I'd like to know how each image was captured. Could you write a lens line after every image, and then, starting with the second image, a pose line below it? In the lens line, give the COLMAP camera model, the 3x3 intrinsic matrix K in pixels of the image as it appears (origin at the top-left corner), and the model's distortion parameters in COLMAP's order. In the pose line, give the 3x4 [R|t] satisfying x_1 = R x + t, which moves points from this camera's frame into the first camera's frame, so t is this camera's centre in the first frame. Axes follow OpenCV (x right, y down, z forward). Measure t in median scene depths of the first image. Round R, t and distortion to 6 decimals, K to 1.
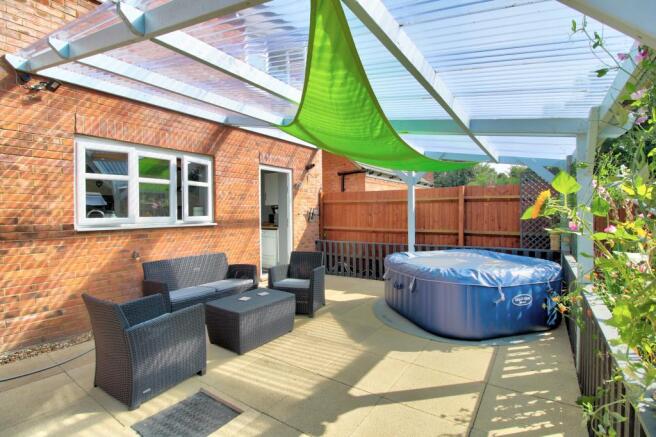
lens RADIAL K [[305.4, 0, 329.3], [0, 305.4, 218.5], [0, 0, 1]] dist [-0.016885, -0.003236]
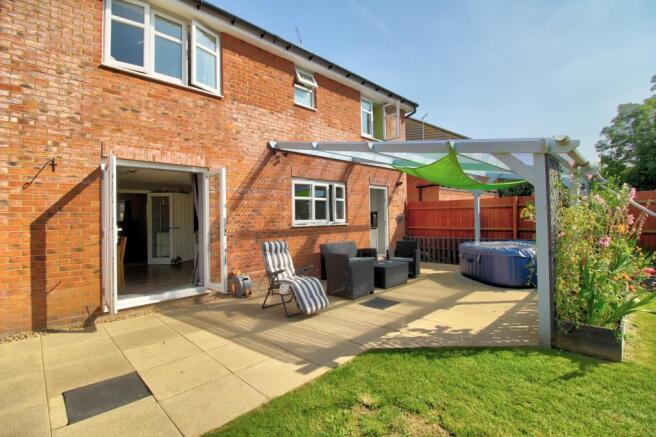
lens RADIAL K [[305.4, 0, 325.2], [0, 305.4, 211.4], [0, 0, 1]] dist [-0.016885, -0.003236]
pose [[0.980969, -0.010563, -0.193875, -0.169055], [0.003314, 0.999284, -0.037680, 0.012323], [0.194134, 0.036320, 0.980302, -0.594182]]
